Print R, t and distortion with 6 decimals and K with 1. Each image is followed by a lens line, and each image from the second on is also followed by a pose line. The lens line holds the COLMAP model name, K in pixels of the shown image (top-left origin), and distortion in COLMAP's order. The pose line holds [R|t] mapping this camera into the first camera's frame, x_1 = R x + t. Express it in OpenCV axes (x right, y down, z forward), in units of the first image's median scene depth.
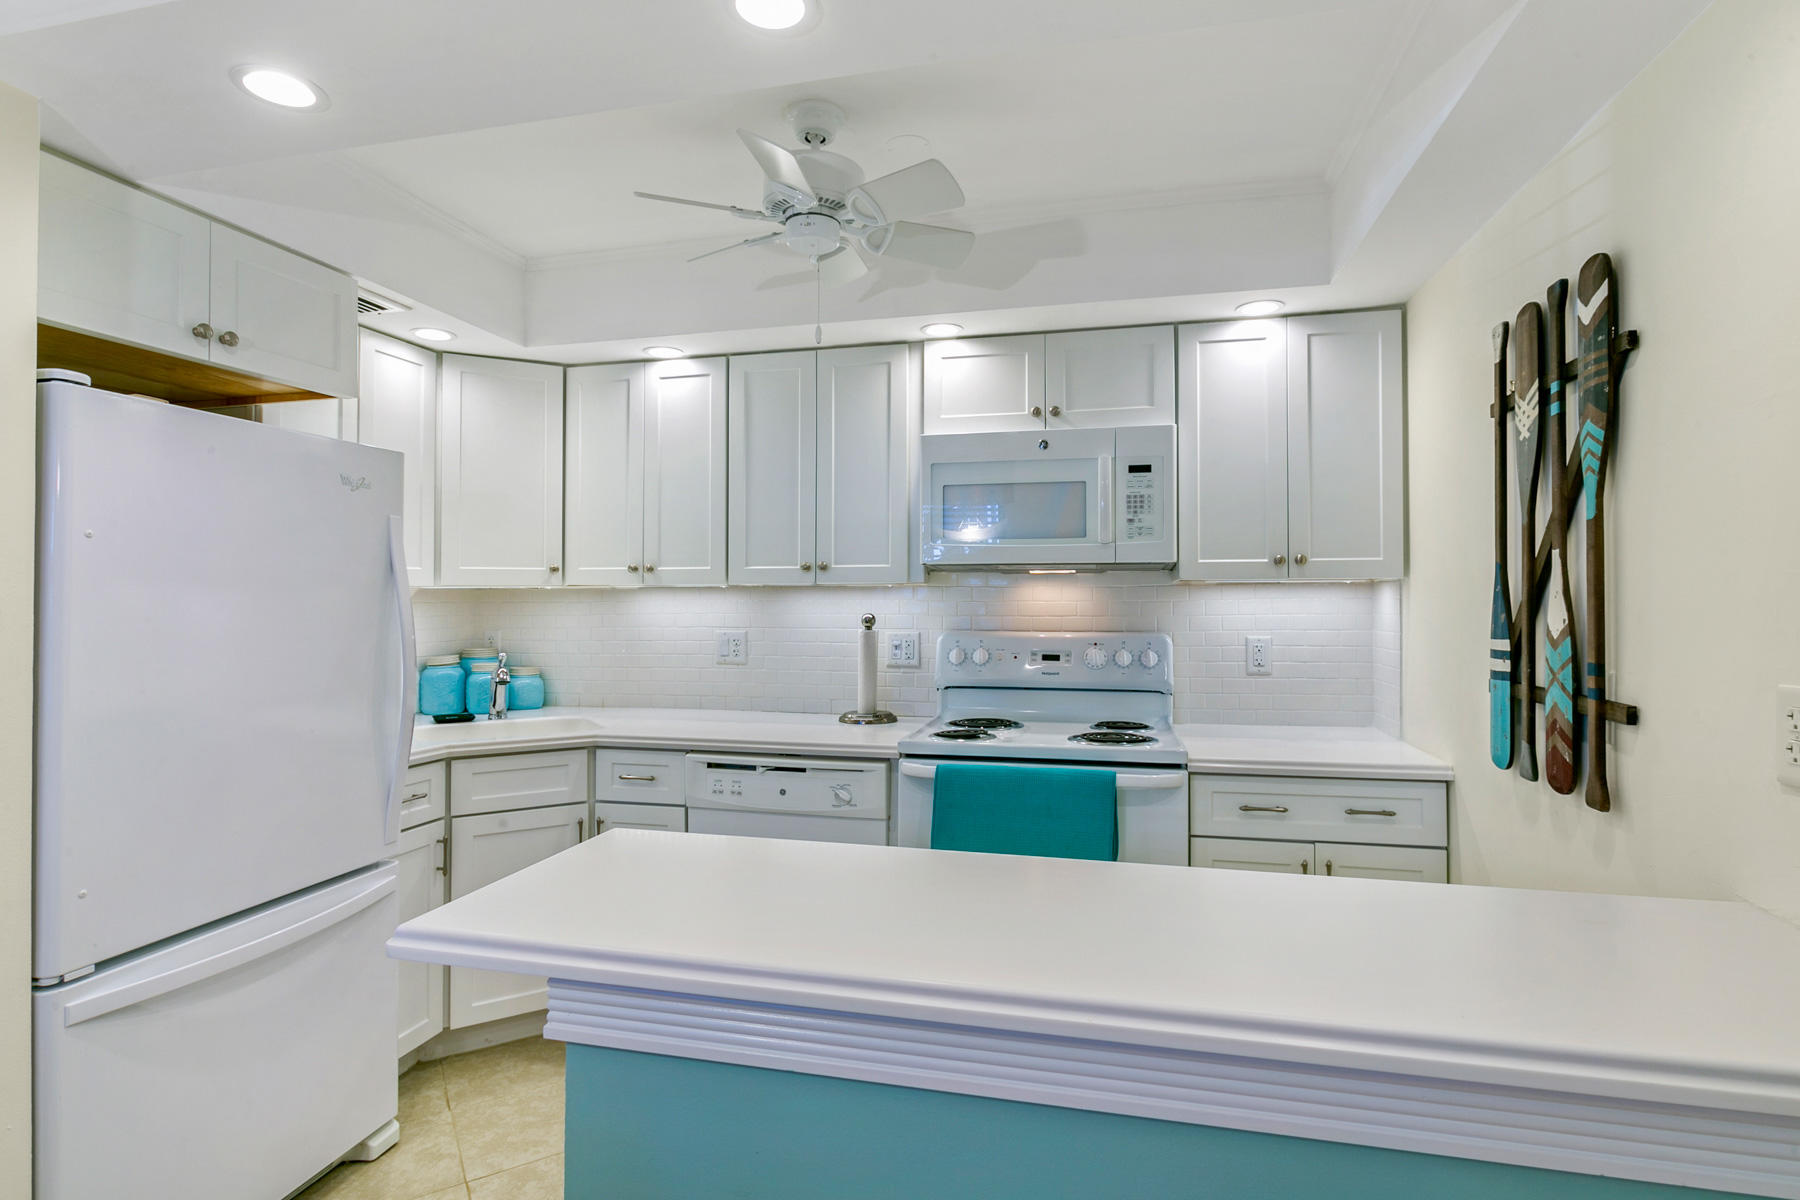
lens RADIAL K [[894.1, 0, 904.9], [0, 894.1, 587.2], [0, 0, 1]] dist [-0.032184, 0.000766]
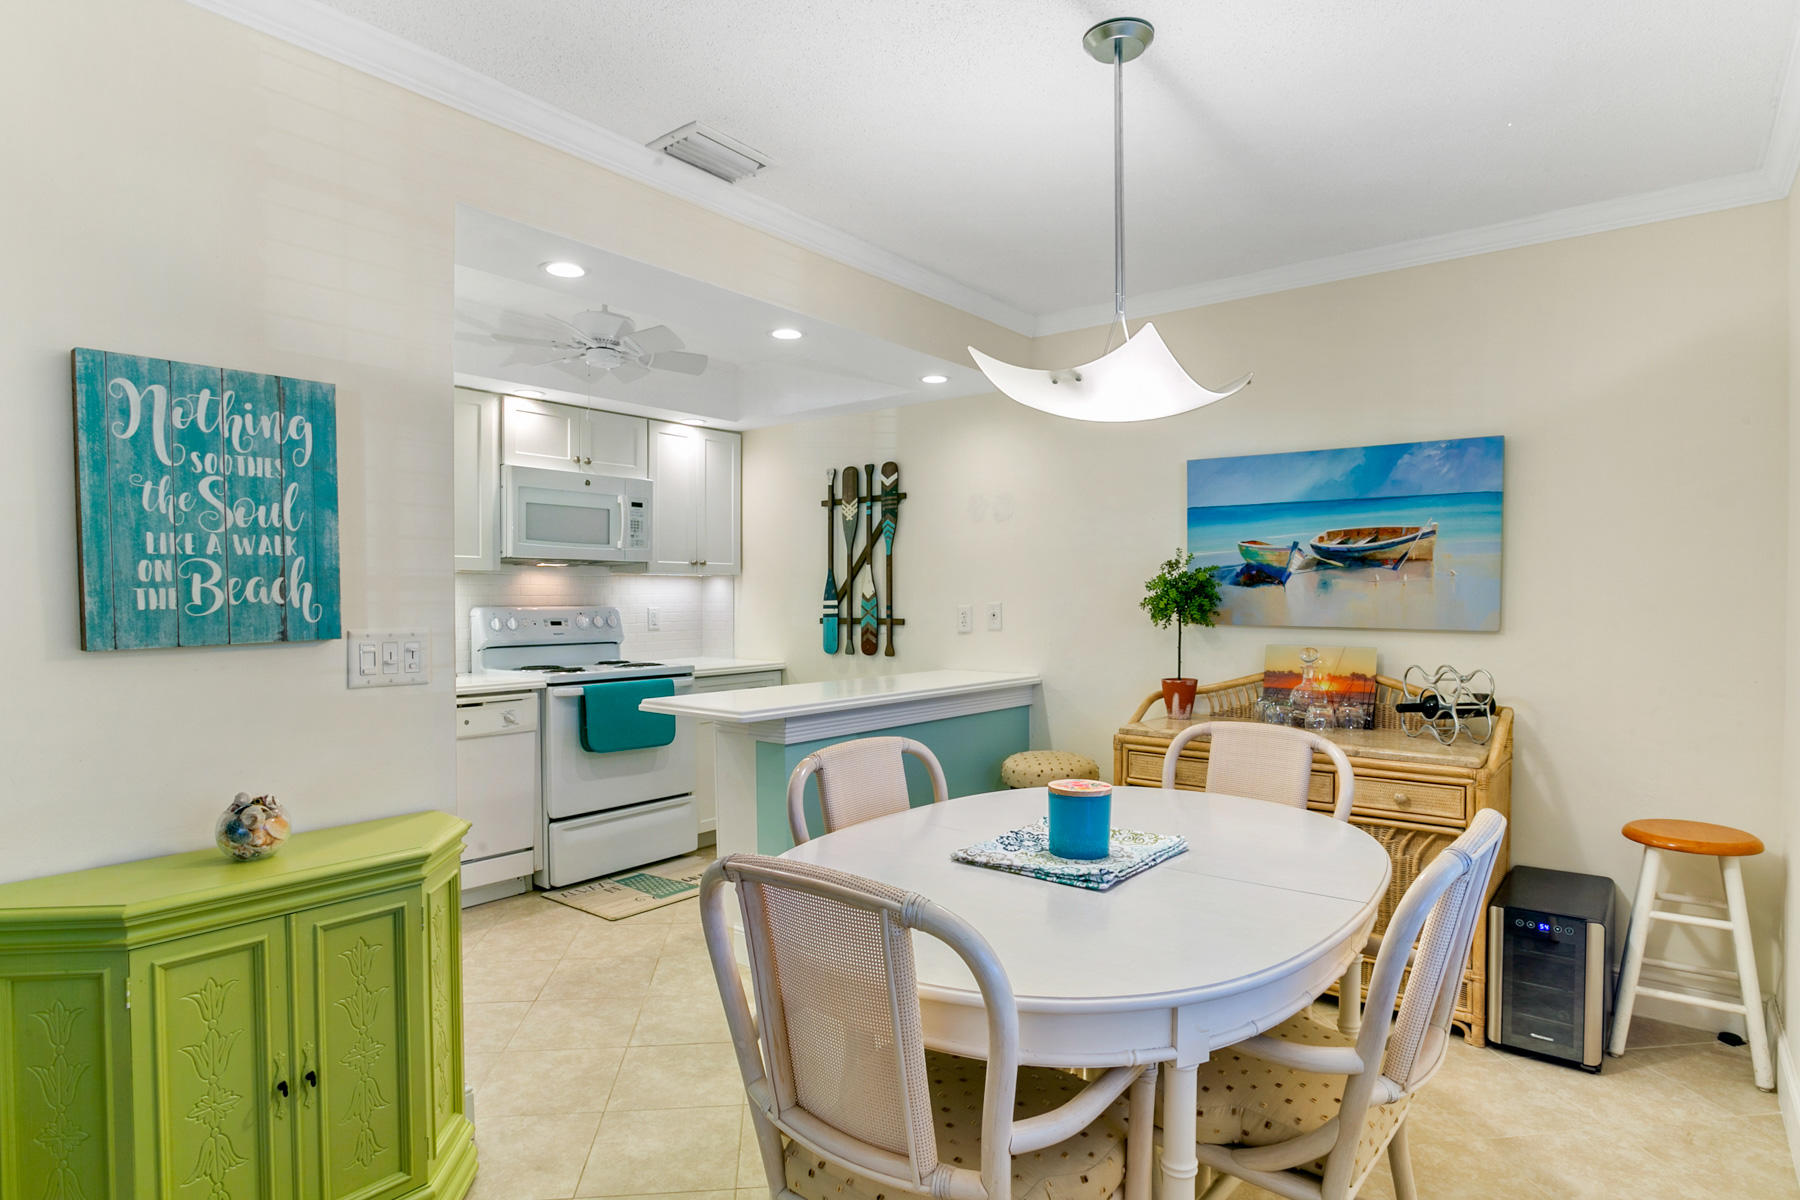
lens RADIAL K [[963.5, 0, 906.1], [0, 963.5, 648.1], [0, 0, 1]] dist [-0.027684, 0.005152]
pose [[0.415751, -0.046698, 0.908279, -1.163634], [-0.011266, 0.998340, 0.056486, 0.026556], [-0.909409, -0.033717, 0.414535, -0.205137]]
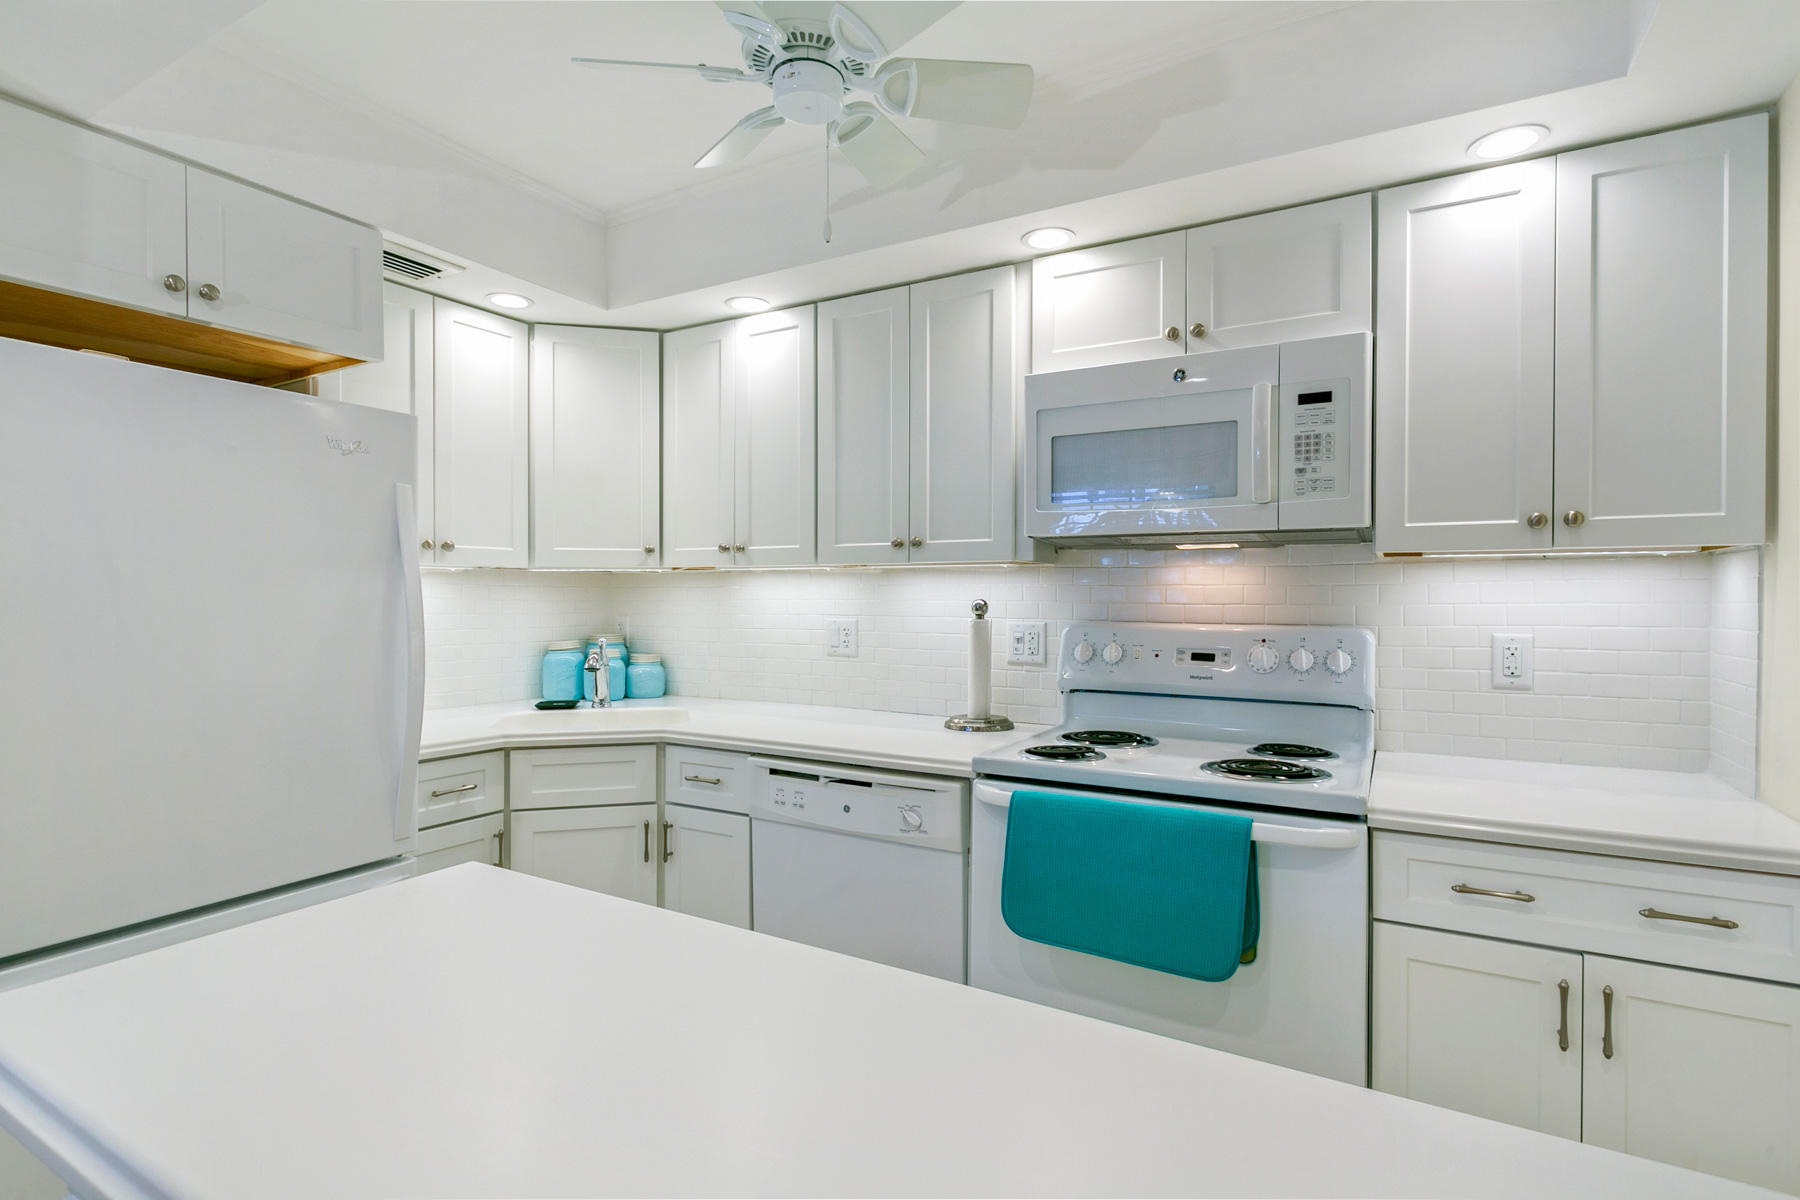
lens RADIAL K [[871.4, 0, 908.4], [0, 871.4, 599.2], [0, 0, 1]] dist [-0.013092, 0.002225]
pose [[0.959577, 0.006106, -0.281380, 0.146414], [-0.001930, 0.999884, 0.015113, 0.019965], [0.281439, -0.013959, 0.959477, 0.231214]]
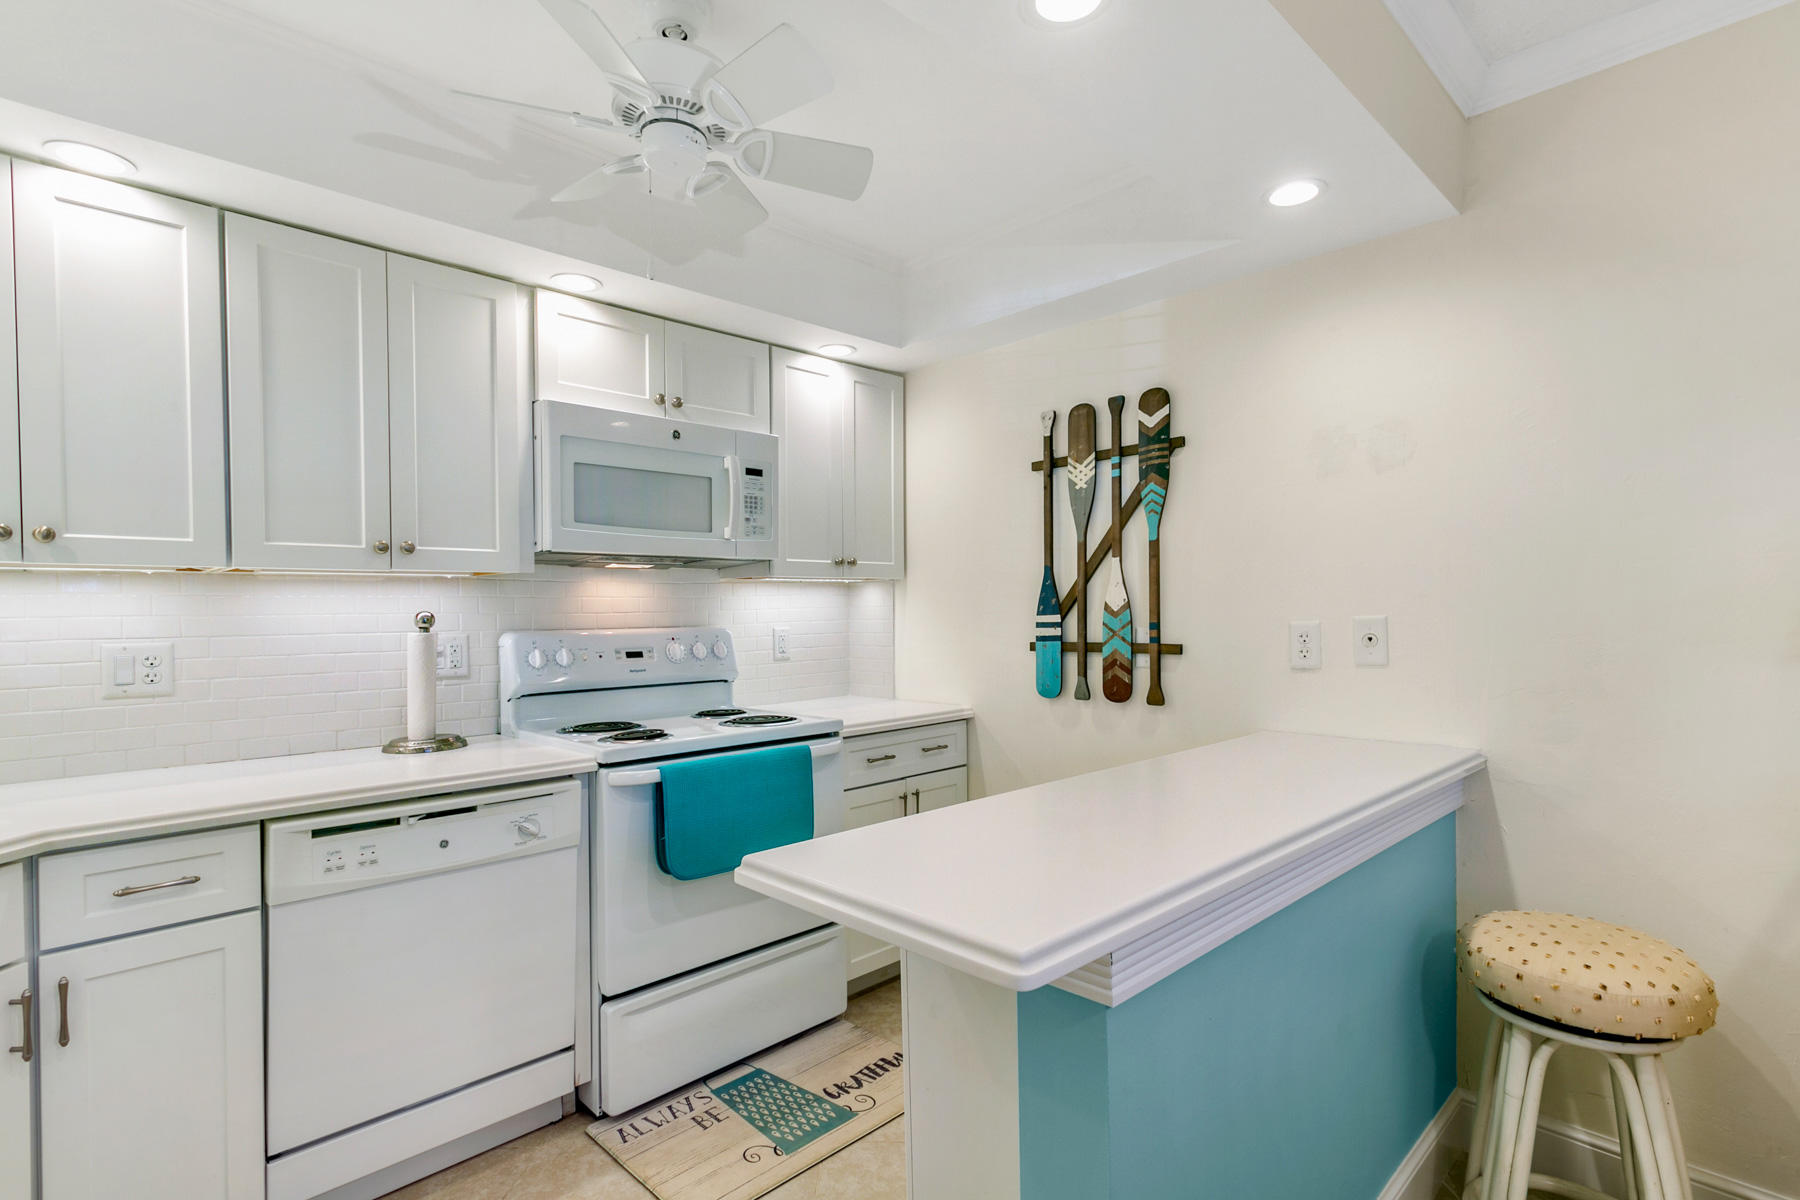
lens RADIAL K [[871.4, 0, 904.5], [0, 871.4, 635.1], [0, 0, 1]] dist [-0.013092, 0.002225]
pose [[0.527960, -0.030004, 0.848739, -0.541545], [0.001699, 0.999411, 0.034273, 0.028919], [-0.849268, -0.016653, 0.527700, 0.284388]]
